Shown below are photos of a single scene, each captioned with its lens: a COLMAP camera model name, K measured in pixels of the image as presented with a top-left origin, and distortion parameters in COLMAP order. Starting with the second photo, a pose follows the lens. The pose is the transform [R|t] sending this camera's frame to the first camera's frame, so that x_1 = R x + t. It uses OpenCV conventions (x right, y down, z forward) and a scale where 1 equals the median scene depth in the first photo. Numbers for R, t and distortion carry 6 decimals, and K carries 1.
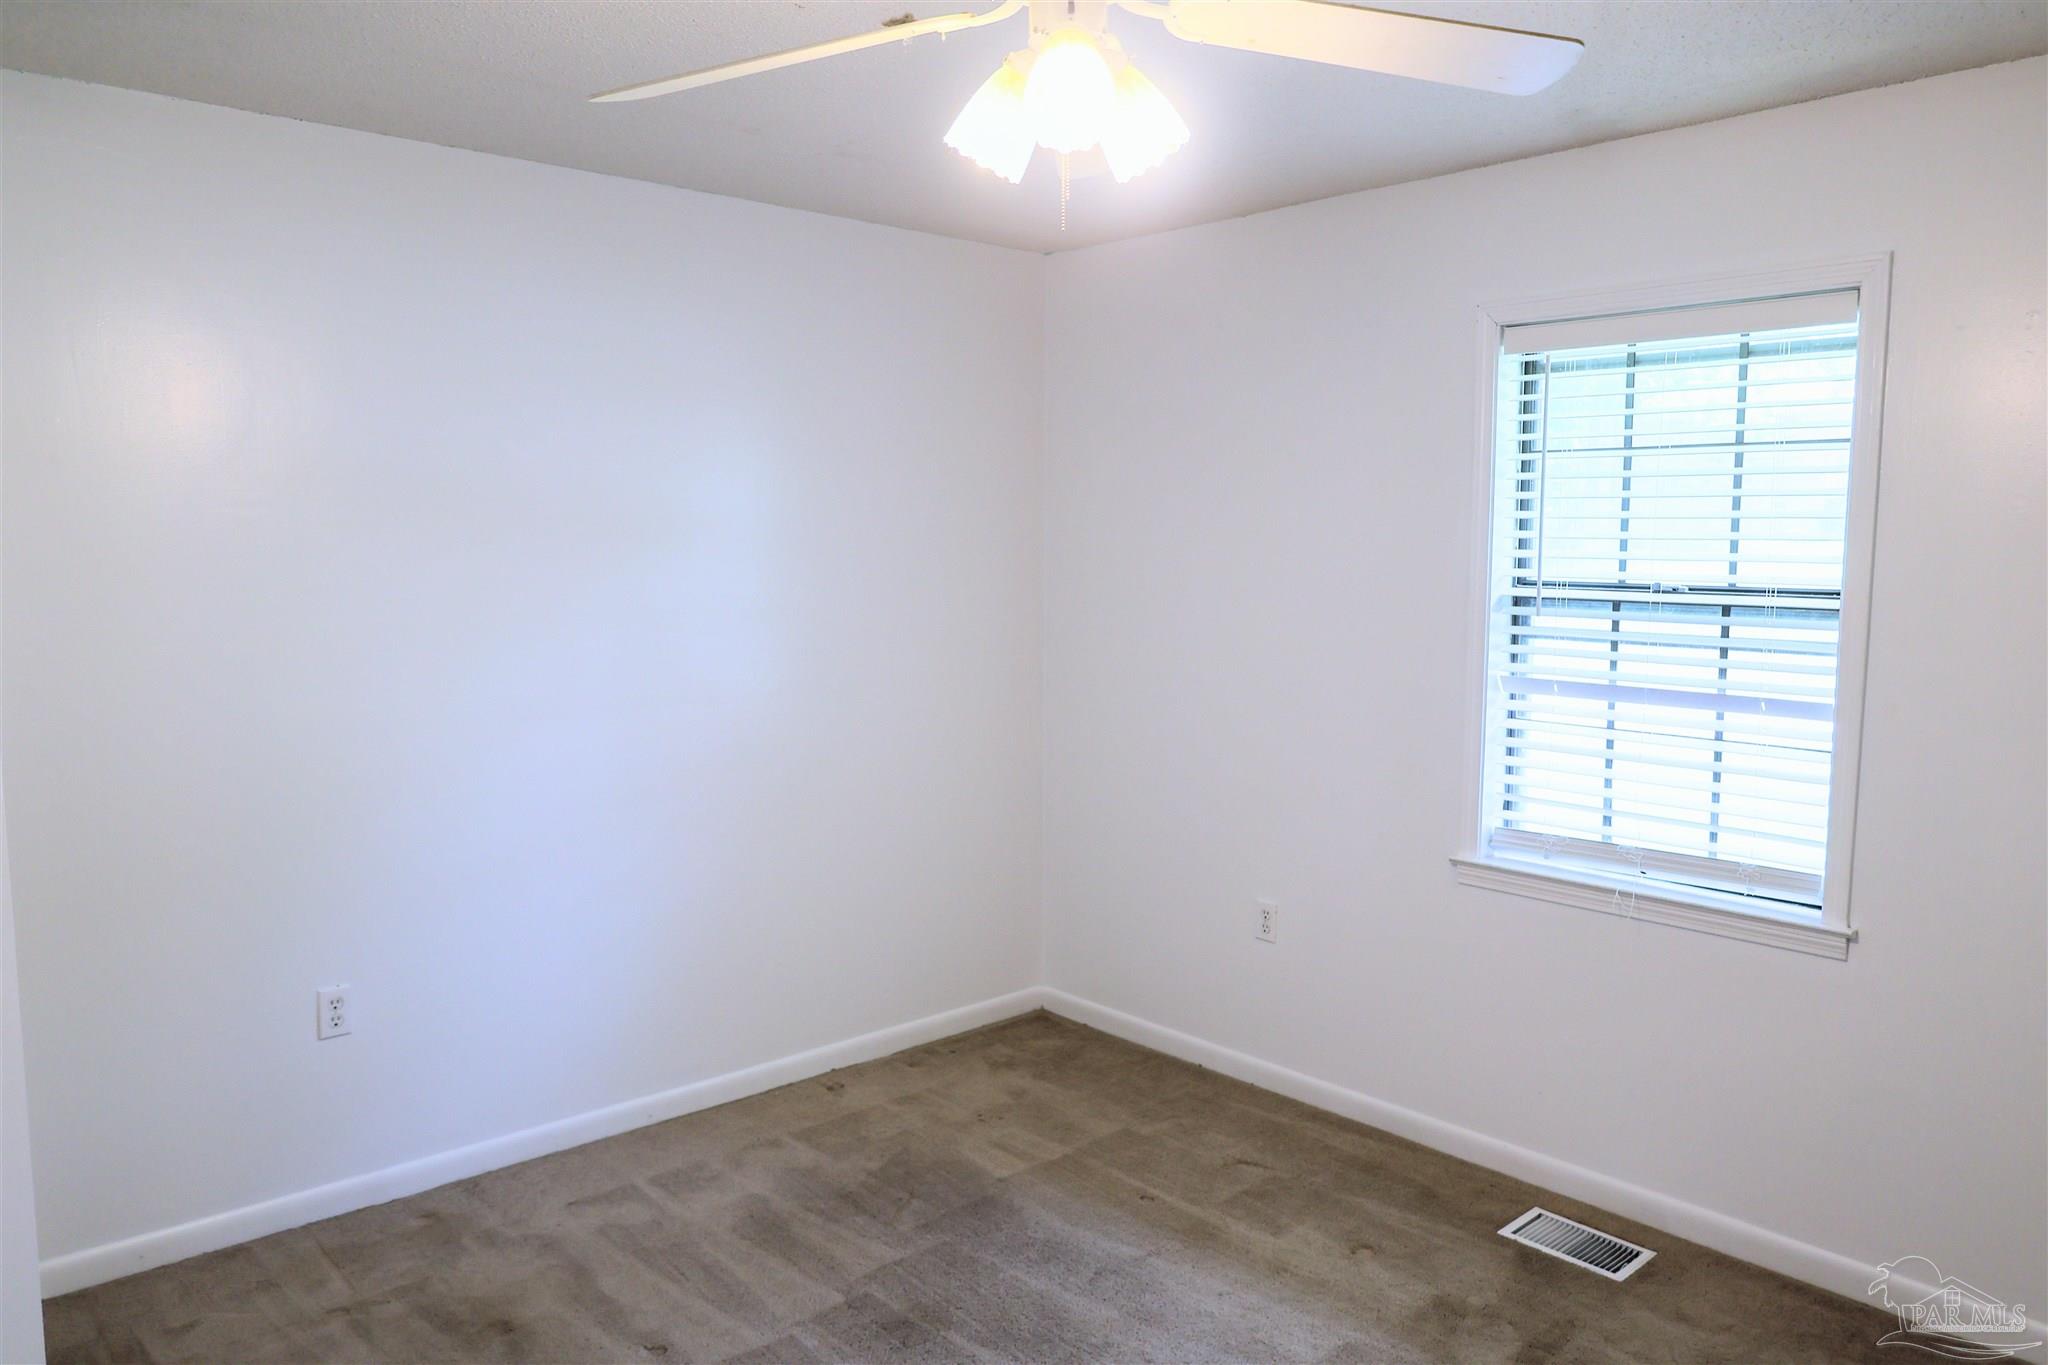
lens RADIAL K [[1414.3, 0, 1024.6], [0, 1414.3, 687.1], [0, 0, 1]] dist [-0.013698, 0.004630]
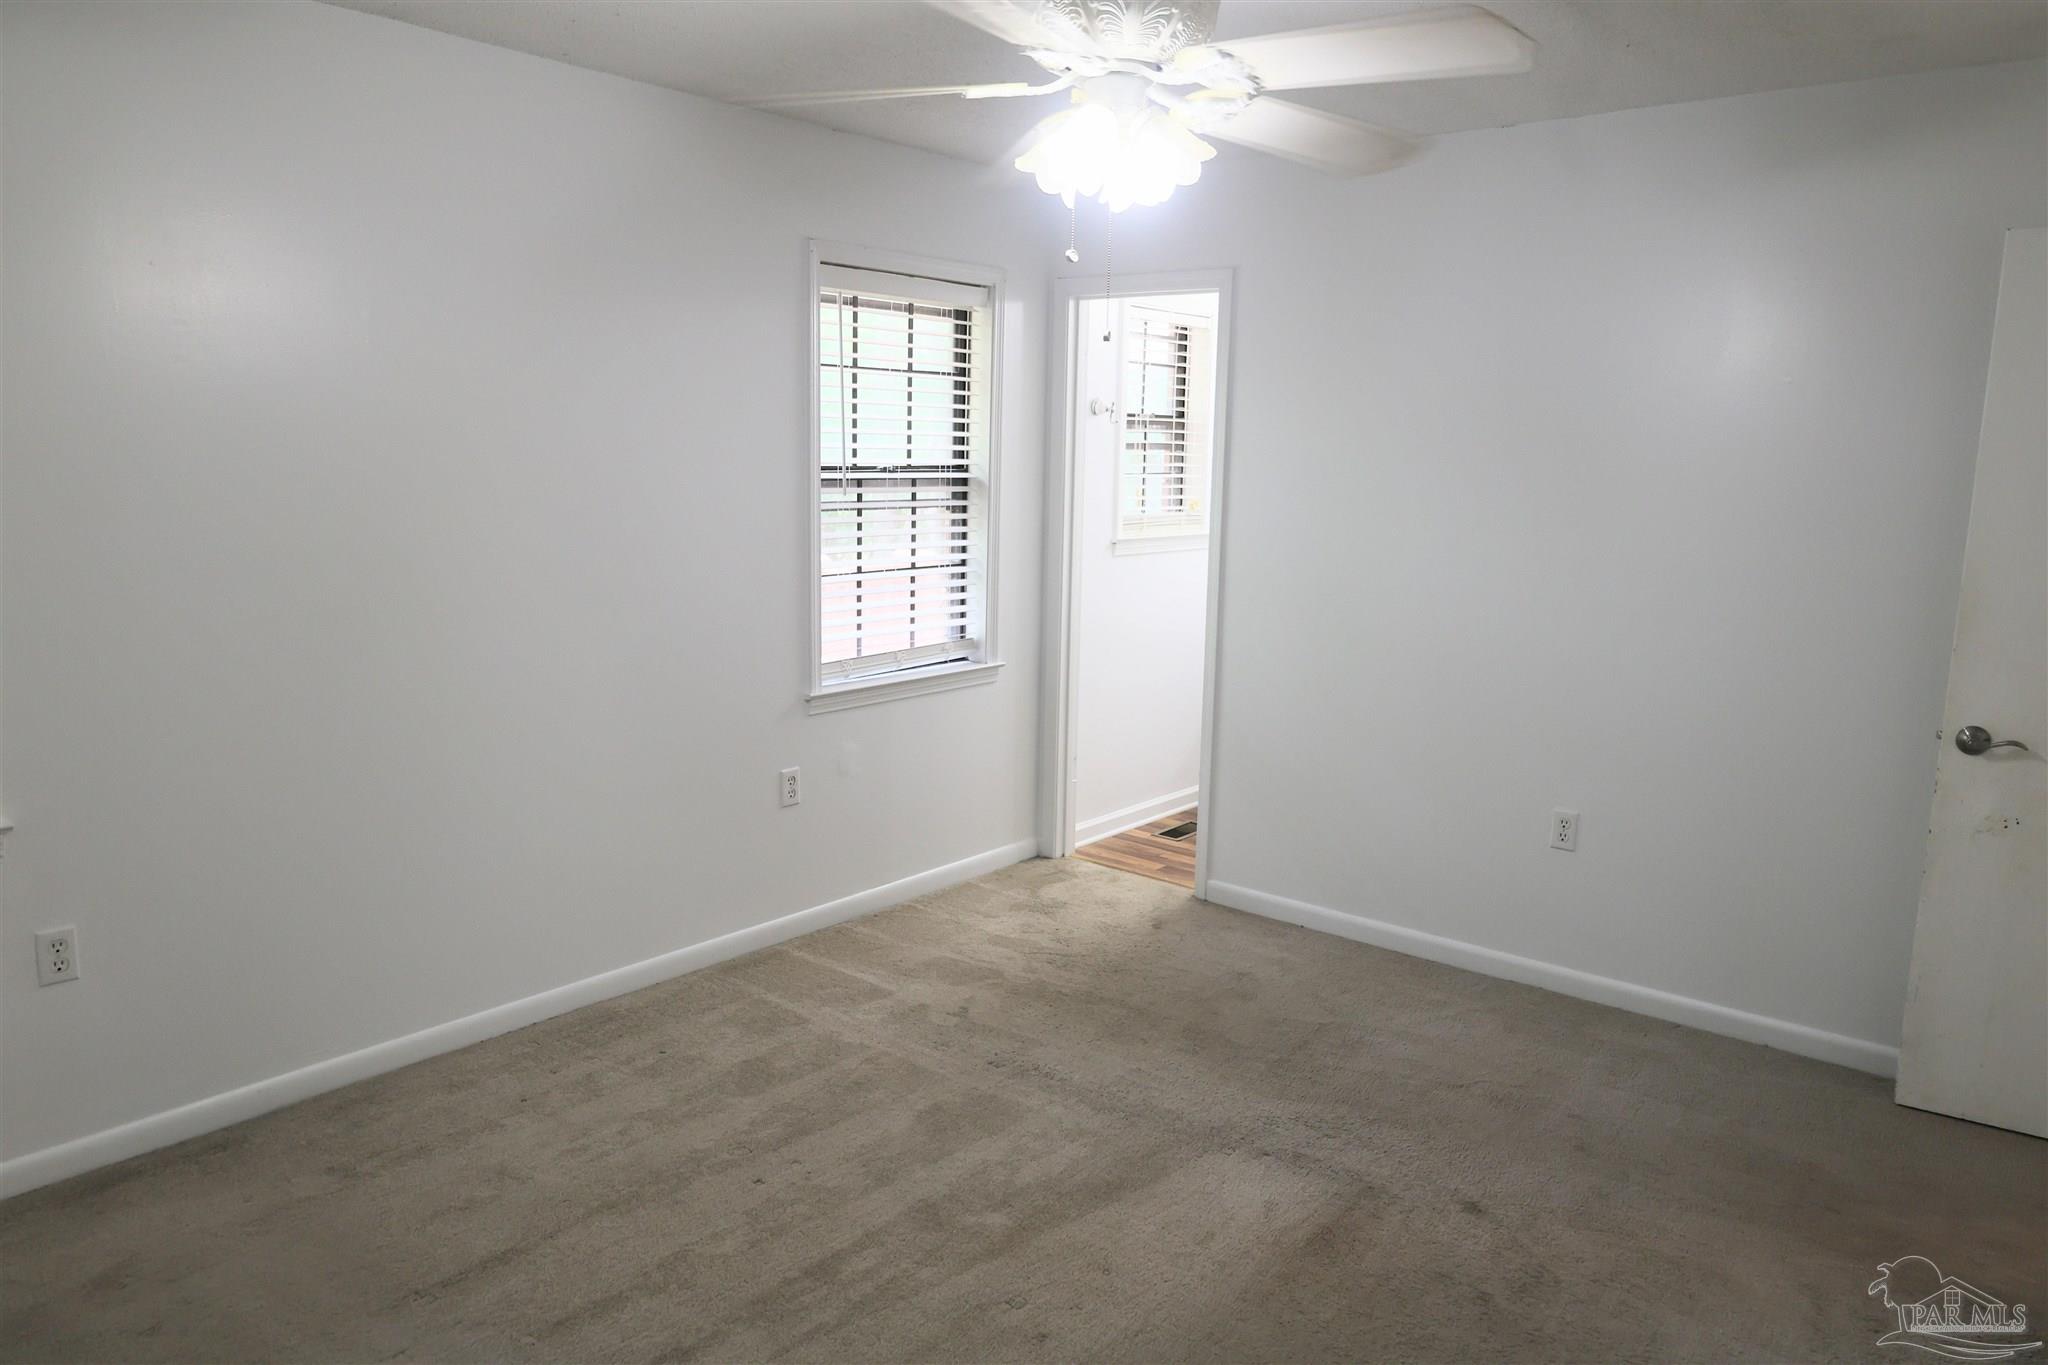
lens RADIAL K [[1414.3, 0, 1024.7], [0, 1414.3, 678.3], [0, 0, 1]] dist [-0.013698, 0.004630]
pose [[-0.153615, -0.176680, 0.972207, -1.017864], [0.076757, 0.978779, 0.190003, -0.125711], [-0.985145, 0.103811, -0.136794, 1.093457]]
